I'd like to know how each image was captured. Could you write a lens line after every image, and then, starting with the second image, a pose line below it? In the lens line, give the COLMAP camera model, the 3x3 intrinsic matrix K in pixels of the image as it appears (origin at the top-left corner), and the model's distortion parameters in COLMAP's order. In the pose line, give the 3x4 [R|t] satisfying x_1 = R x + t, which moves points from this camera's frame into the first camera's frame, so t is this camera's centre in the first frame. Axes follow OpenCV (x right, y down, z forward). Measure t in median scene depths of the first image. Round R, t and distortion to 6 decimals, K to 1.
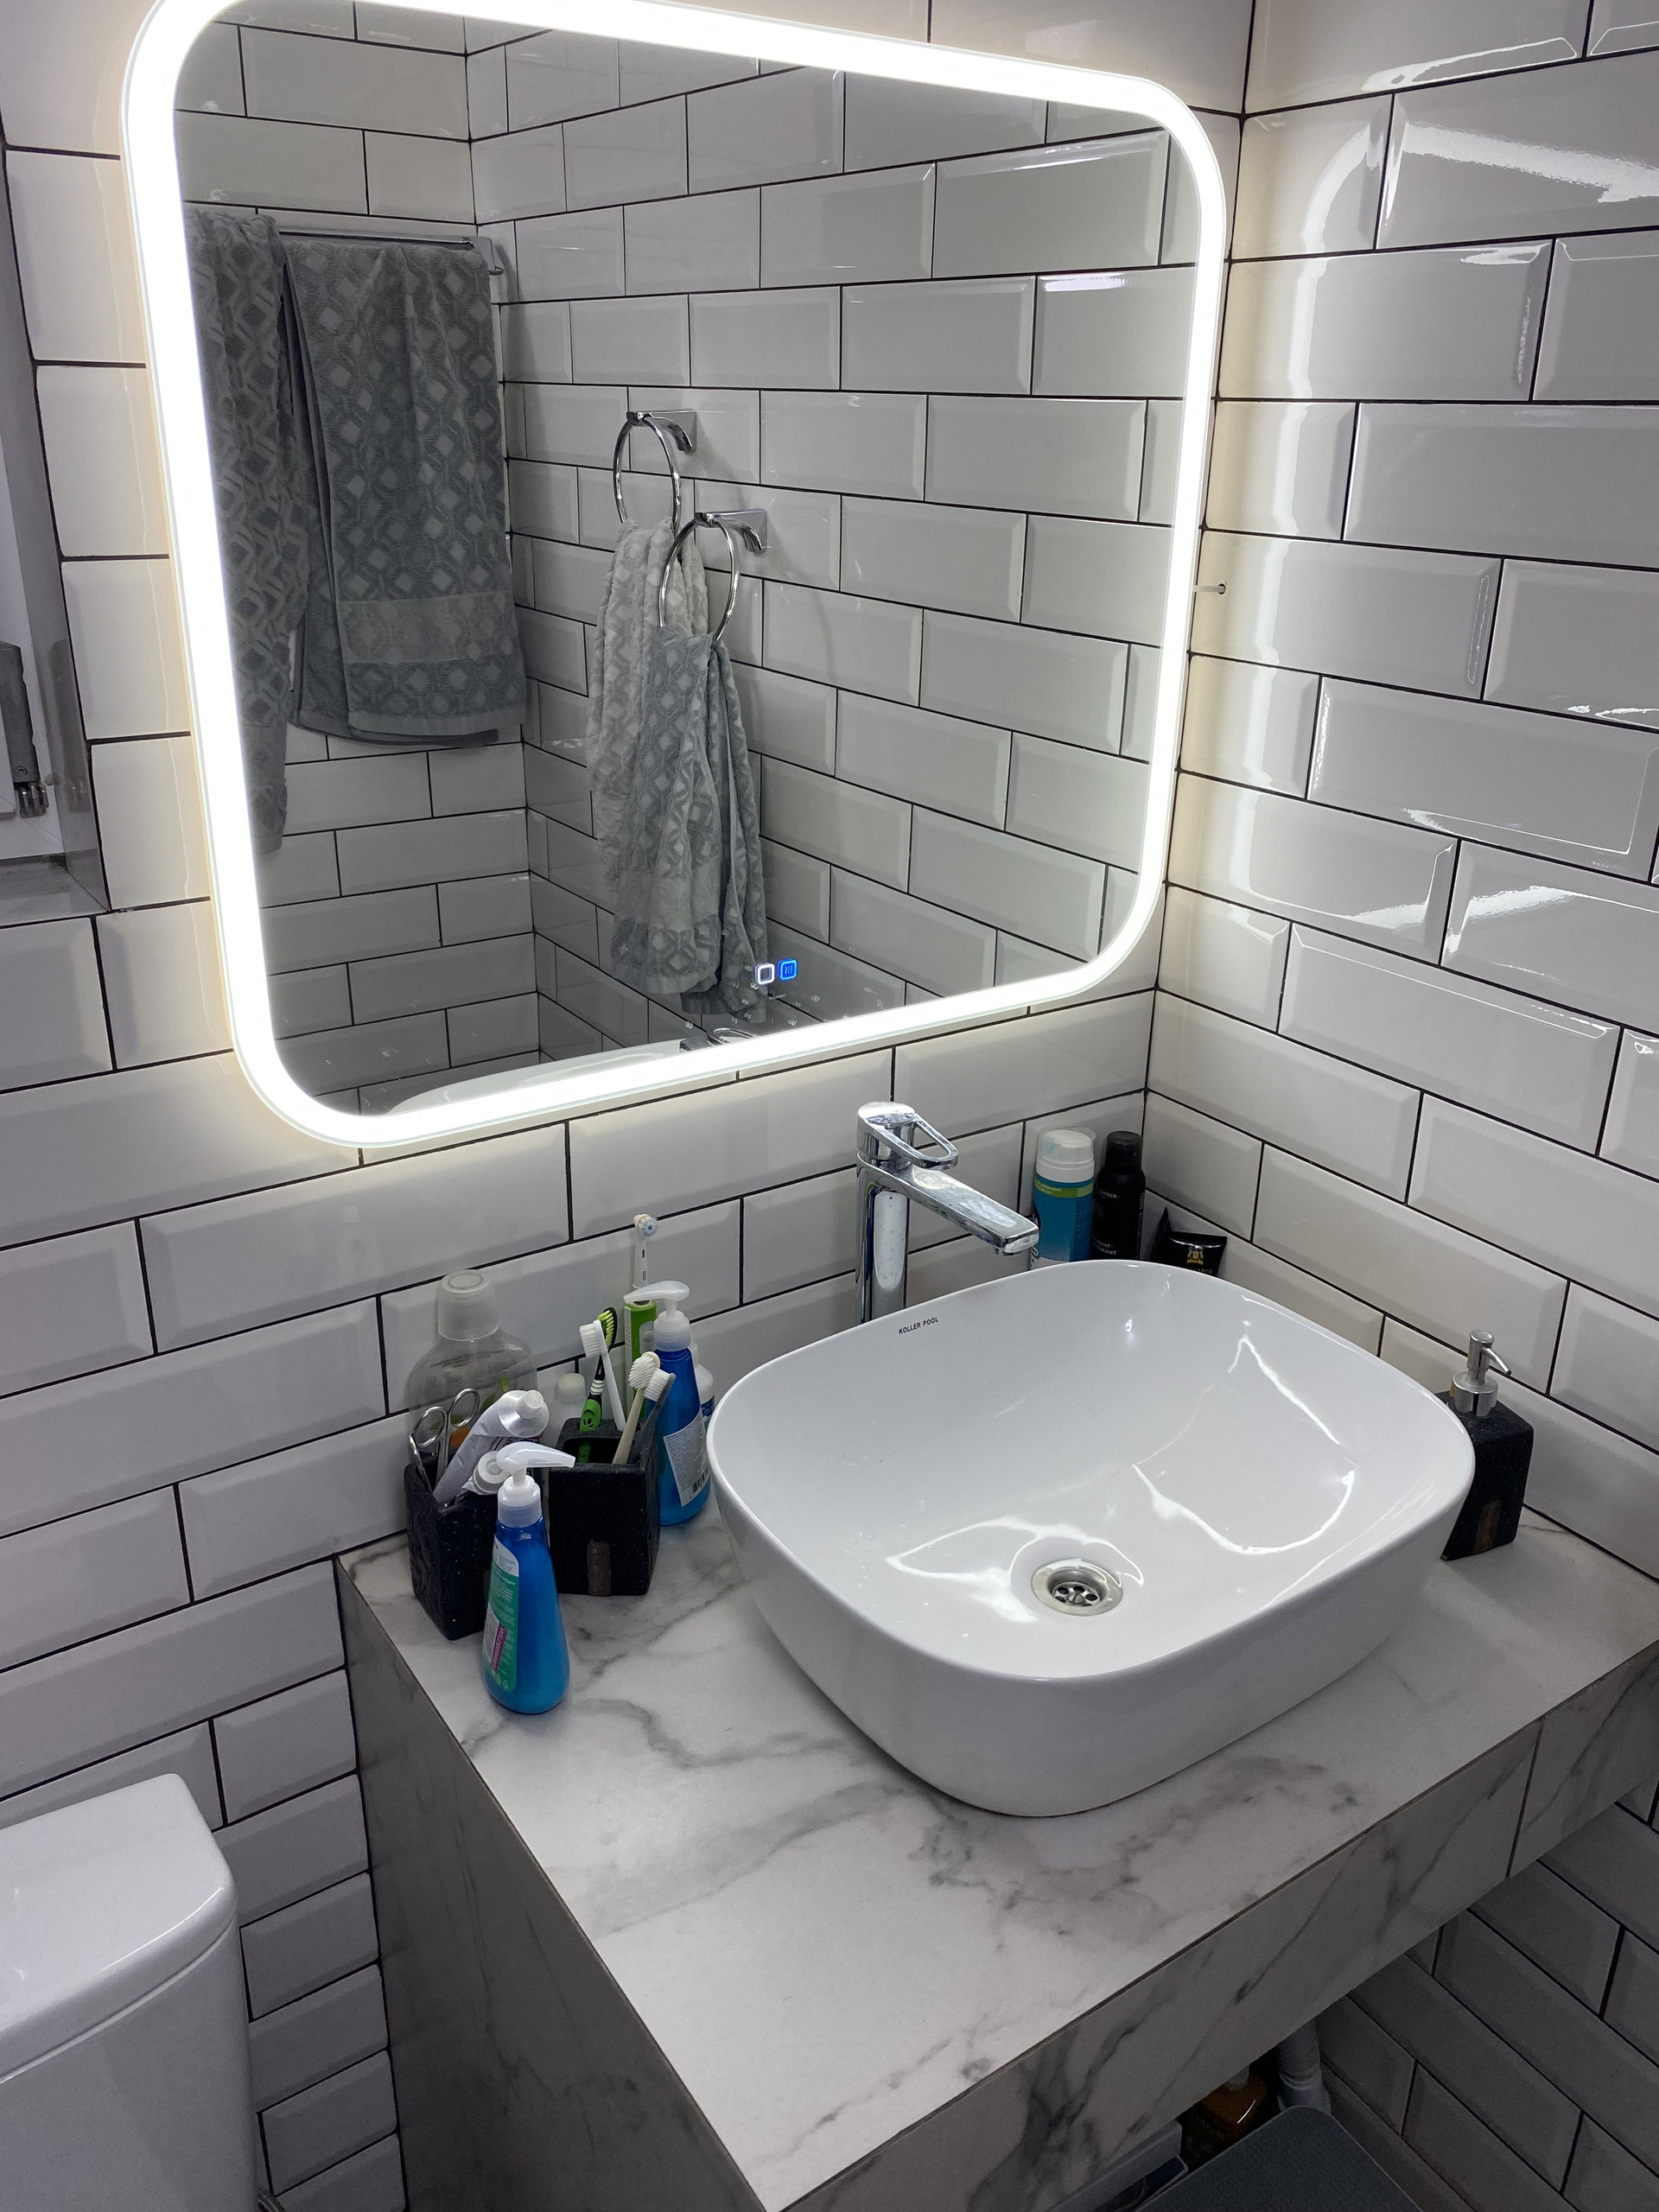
lens RADIAL K [[1699.1, 0, 823.5], [0, 1699.1, 1102.2], [0, 0, 1]] dist [0.006832, 0.000436]
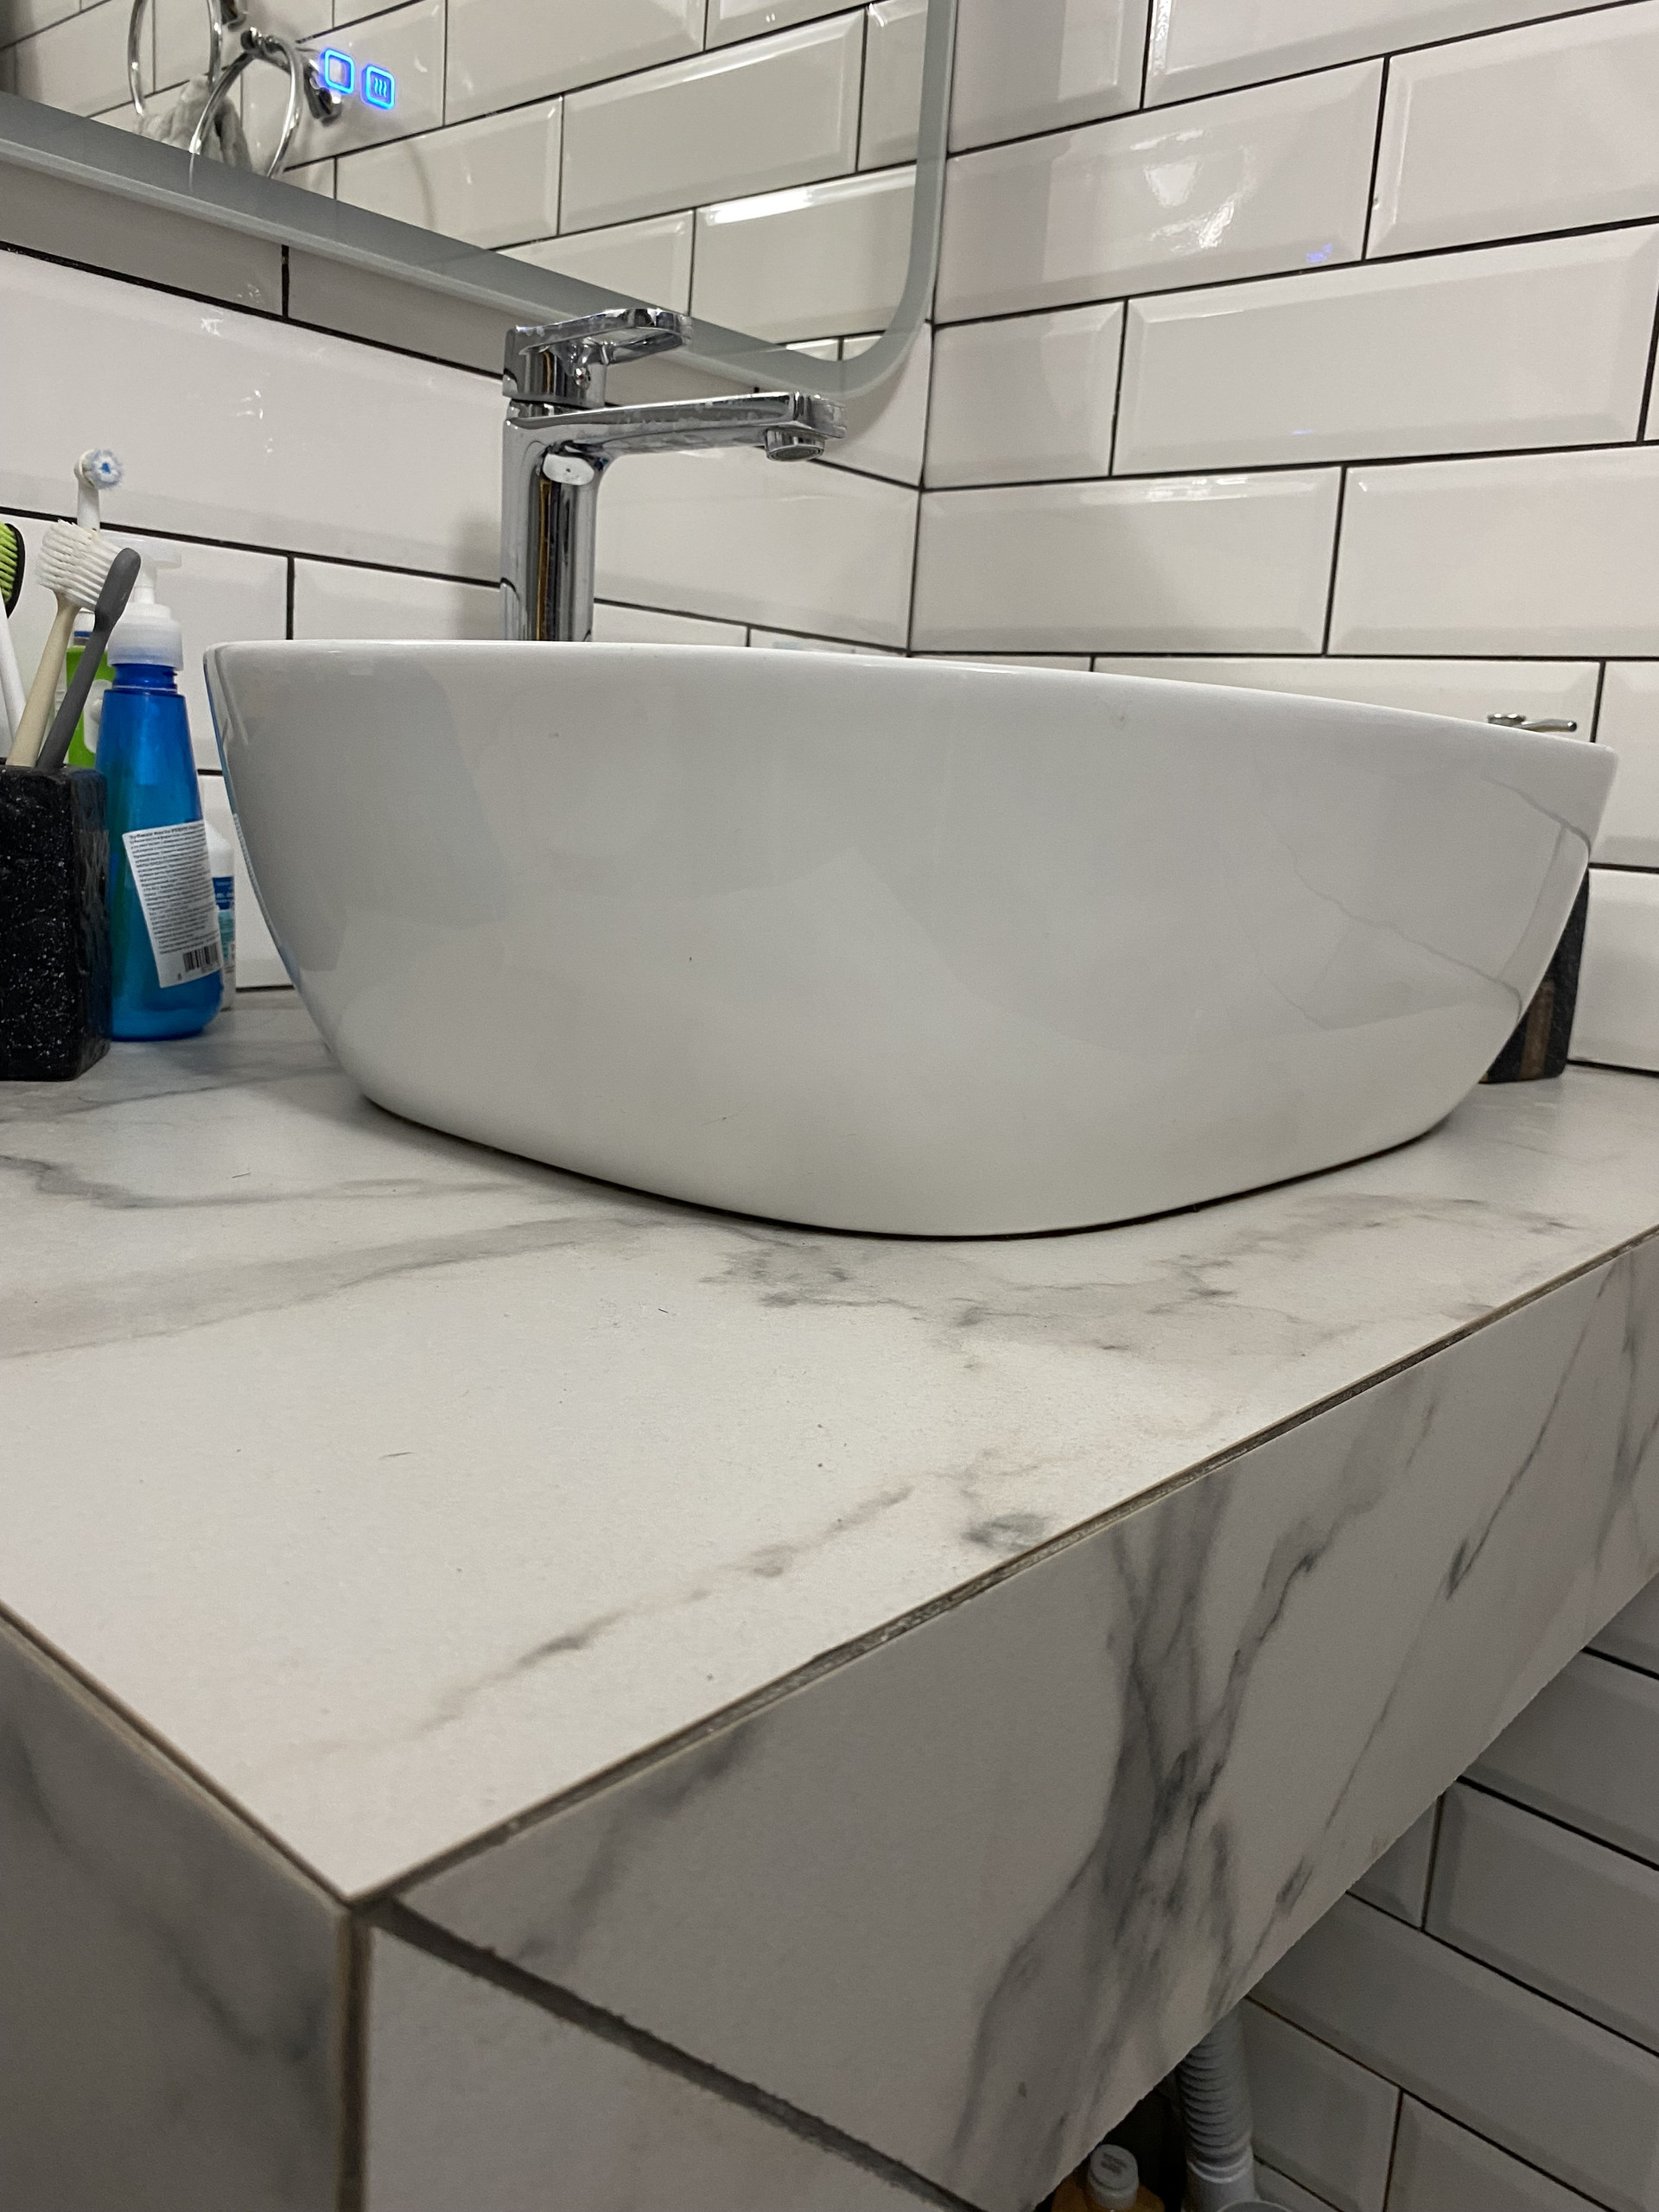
lens RADIAL K [[1699.1, 0, 837.3], [0, 1699.1, 1101.7], [0, 0, 1]] dist [0.006832, 0.000436]
pose [[0.967967, -0.000102, 0.251078, -0.021444], [0.045928, 0.983199, -0.176663, 0.509044], [-0.246842, 0.182536, 0.951709, 0.641784]]
